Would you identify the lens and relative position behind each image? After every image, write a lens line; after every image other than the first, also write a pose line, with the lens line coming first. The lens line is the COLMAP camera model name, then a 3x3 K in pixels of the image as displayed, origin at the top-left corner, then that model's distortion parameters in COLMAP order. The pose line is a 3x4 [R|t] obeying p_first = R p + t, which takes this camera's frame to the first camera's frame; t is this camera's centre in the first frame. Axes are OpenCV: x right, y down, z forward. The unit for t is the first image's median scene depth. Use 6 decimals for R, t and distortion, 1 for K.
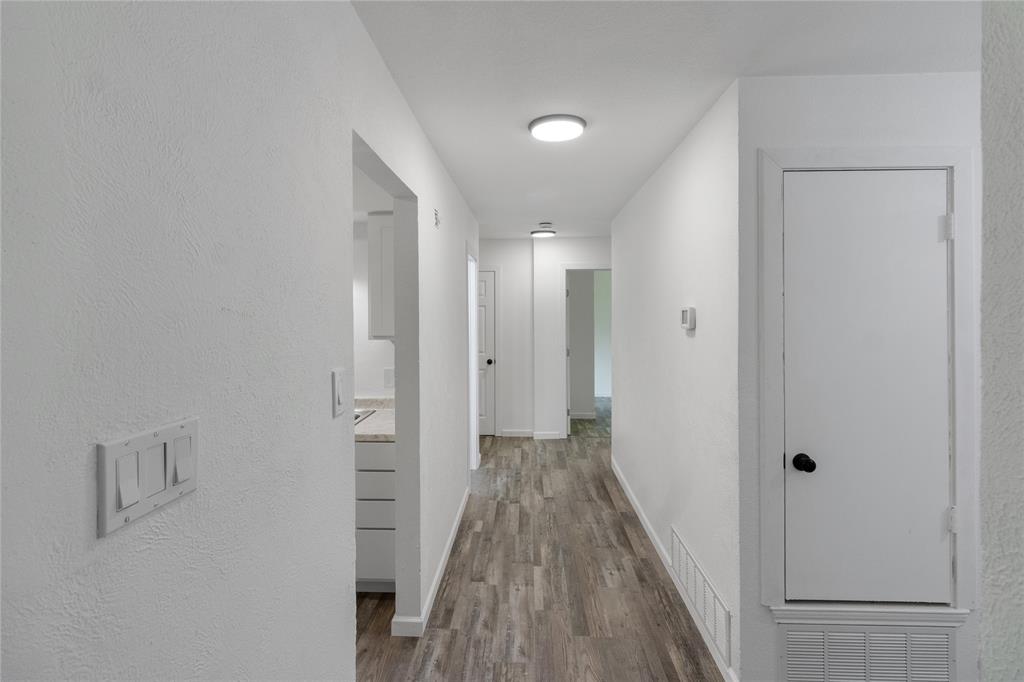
lens RADIAL K [[503.9, 0, 510.7], [0, 503.9, 315.8], [0, 0, 1]] dist [0.000031, -0.000029]
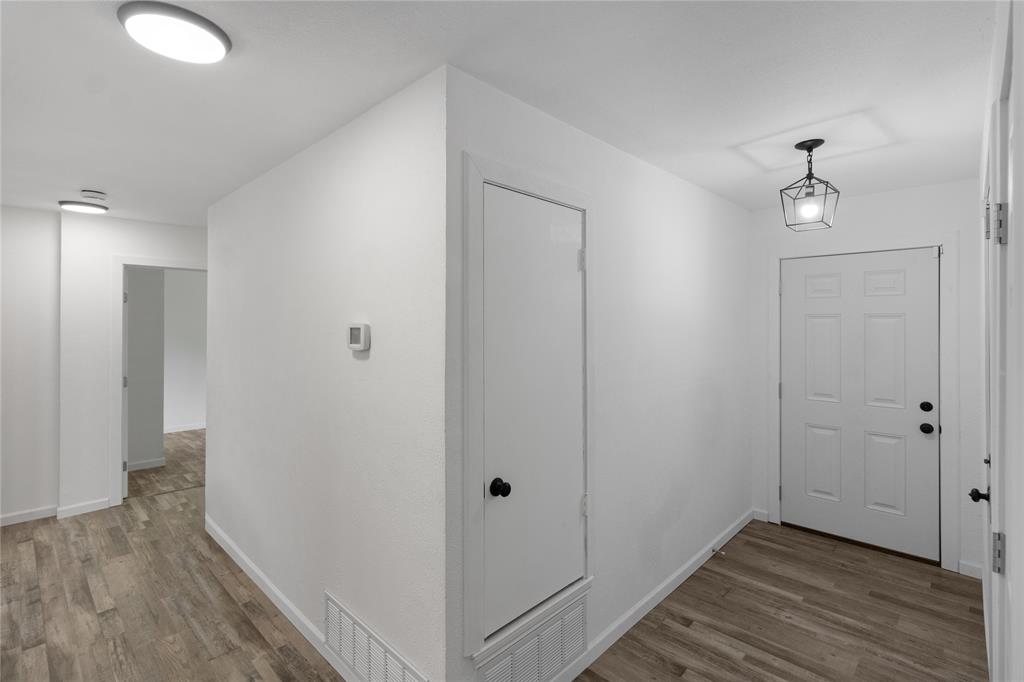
lens RADIAL K [[482.6, 0, 511.5], [0, 482.6, 322.5], [0, 0, 1]] dist [0.003423, 0.000066]
pose [[0.660449, 0.009673, 0.750809, -0.051554], [-0.004154, 0.999949, -0.009229, -0.008397], [-0.750859, 0.002976, 0.660455, 0.188129]]
